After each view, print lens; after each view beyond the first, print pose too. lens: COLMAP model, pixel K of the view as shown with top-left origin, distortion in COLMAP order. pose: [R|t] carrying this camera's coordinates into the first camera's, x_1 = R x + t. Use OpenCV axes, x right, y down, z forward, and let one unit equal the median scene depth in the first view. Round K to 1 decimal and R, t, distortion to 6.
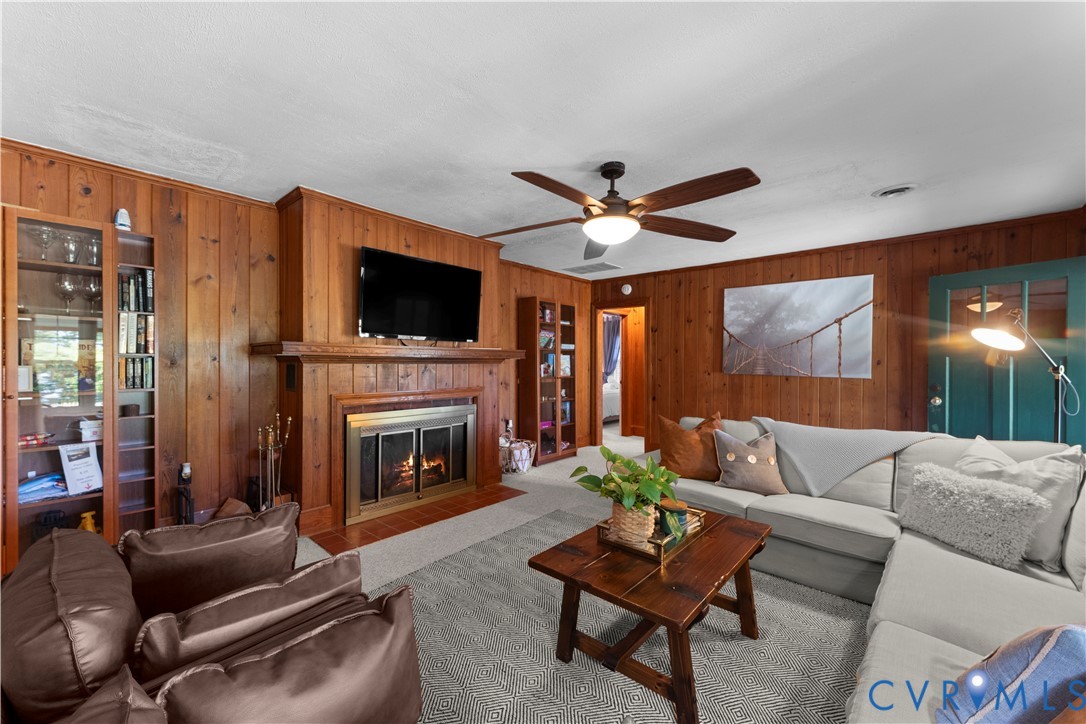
lens RADIAL K [[434.5, 0, 543.0], [0, 434.5, 362.0], [0, 0, 1]] dist [0.000455, -0.000007]
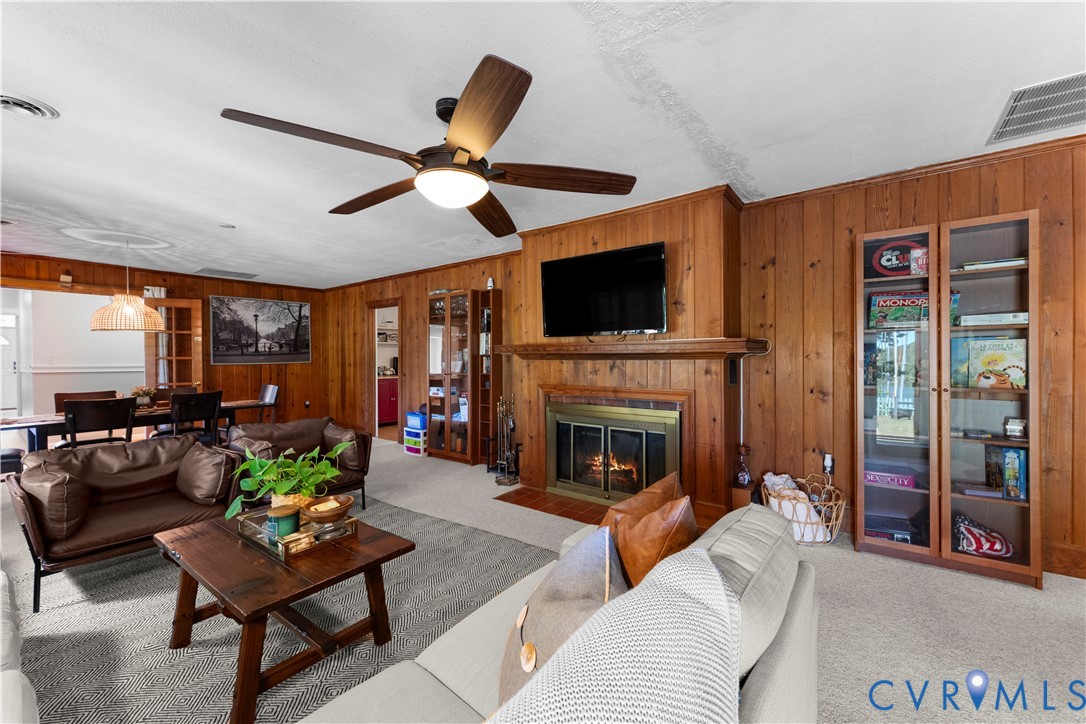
lens RADIAL K [[432.9, 0, 543.0], [0, 432.9, 362.0], [0, 0, 1]] dist [0.000399, 0.000035]
pose [[0.080513, 0.004339, -0.996744, 0.680054], [0.005484, 0.999973, 0.004796, 0.003058], [0.996738, -0.005852, 0.080487, 0.791562]]
